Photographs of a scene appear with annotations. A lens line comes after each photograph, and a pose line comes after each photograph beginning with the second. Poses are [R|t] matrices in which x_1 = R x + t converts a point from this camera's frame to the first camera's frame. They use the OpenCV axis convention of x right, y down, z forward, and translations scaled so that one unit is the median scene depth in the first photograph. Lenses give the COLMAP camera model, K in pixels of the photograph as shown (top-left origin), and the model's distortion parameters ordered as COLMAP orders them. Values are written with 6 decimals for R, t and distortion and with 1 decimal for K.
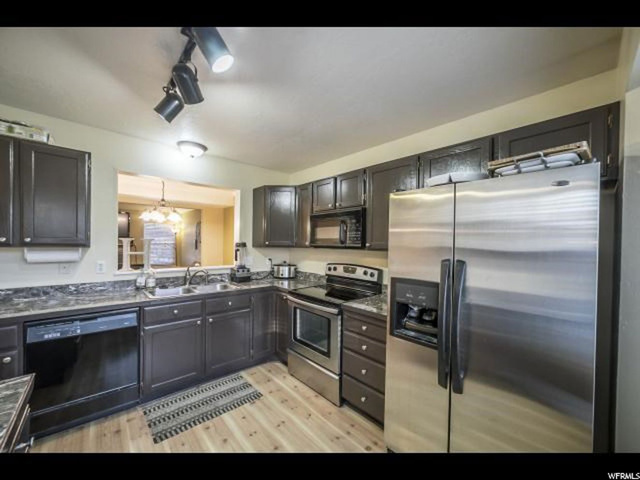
lens RADIAL K [[250.2, 0, 324.6], [0, 250.2, 245.0], [0, 0, 1]] dist [-0.018466, 0.009260]
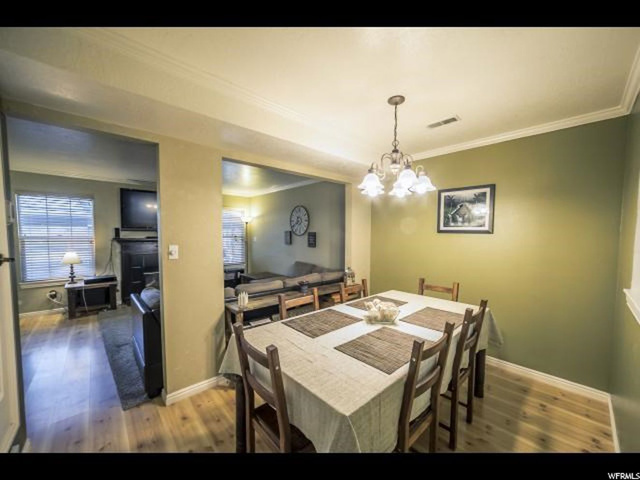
lens RADIAL K [[250.2, 0, 324.6], [0, 250.2, 245.0], [0, 0, 1]] dist [-0.018466, 0.009260]
pose [[0.999900, -0.008072, 0.011626, -1.165841], [0.007636, 0.999282, 0.037101, -0.022599], [-0.011917, -0.037008, 0.999244, 0.736694]]
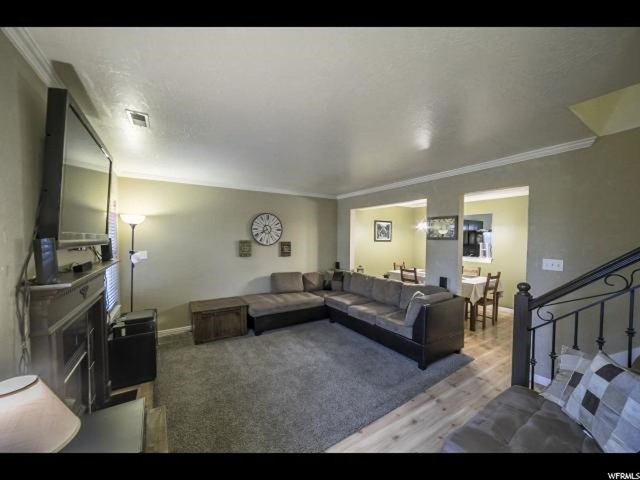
lens RADIAL K [[250.2, 0, 324.6], [0, 250.2, 245.0], [0, 0, 1]] dist [-0.018466, 0.009260]
pose [[0.167142, -0.044143, 0.984944, -2.995157], [0.004584, 0.999021, 0.043996, -0.103322], [-0.985922, -0.002839, 0.167181, 1.956650]]
